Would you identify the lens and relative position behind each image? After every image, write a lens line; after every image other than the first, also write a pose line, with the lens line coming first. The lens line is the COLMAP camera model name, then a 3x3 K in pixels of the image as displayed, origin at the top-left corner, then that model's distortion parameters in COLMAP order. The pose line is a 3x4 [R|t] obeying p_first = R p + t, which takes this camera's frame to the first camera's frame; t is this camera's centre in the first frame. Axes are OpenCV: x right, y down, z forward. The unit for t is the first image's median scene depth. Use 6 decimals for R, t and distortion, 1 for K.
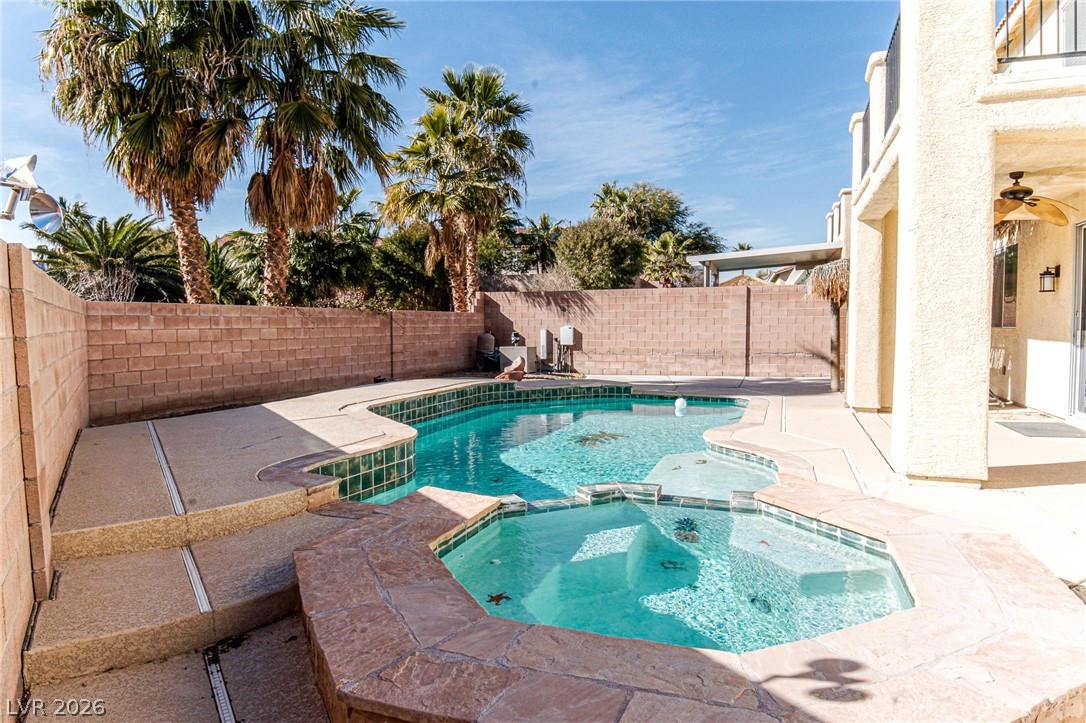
lens RADIAL K [[659.0, 0, 549.1], [0, 659.0, 365.3], [0, 0, 1]] dist [0.072580, -0.083578]
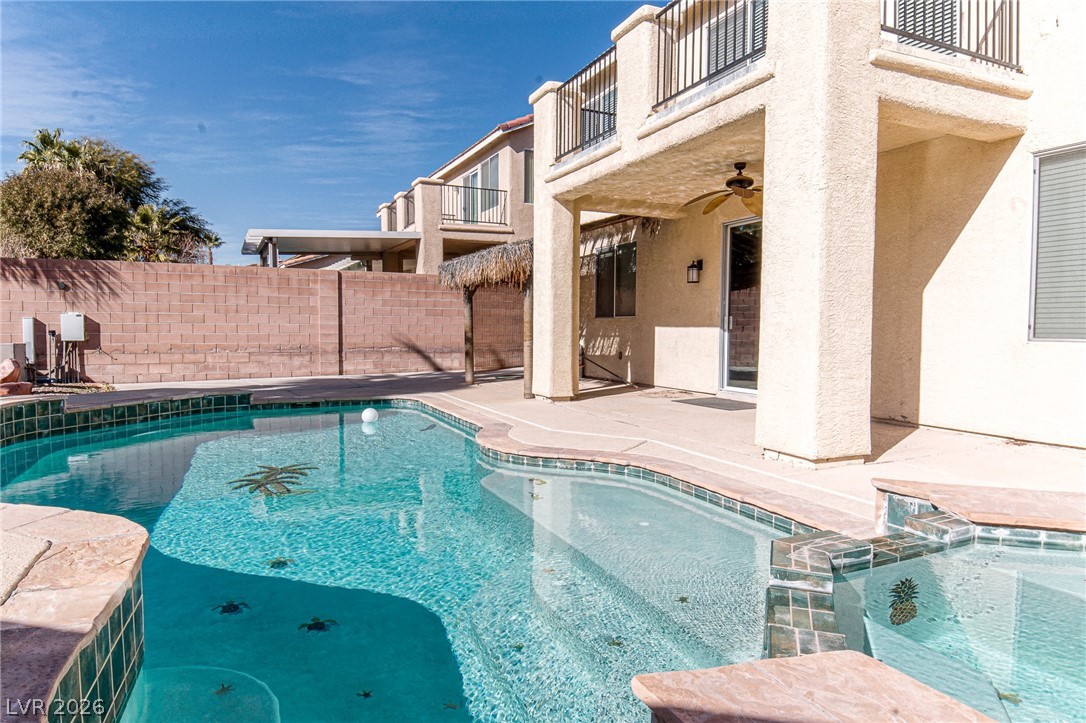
lens RADIAL K [[659.0, 0, 546.2], [0, 659.0, 360.1], [0, 0, 1]] dist [0.072580, -0.083578]
pose [[0.709533, -0.029715, 0.704045, -0.115646], [0.037668, 0.999281, 0.004214, 0.003680], [-0.703664, 0.023530, 0.710143, 0.197849]]
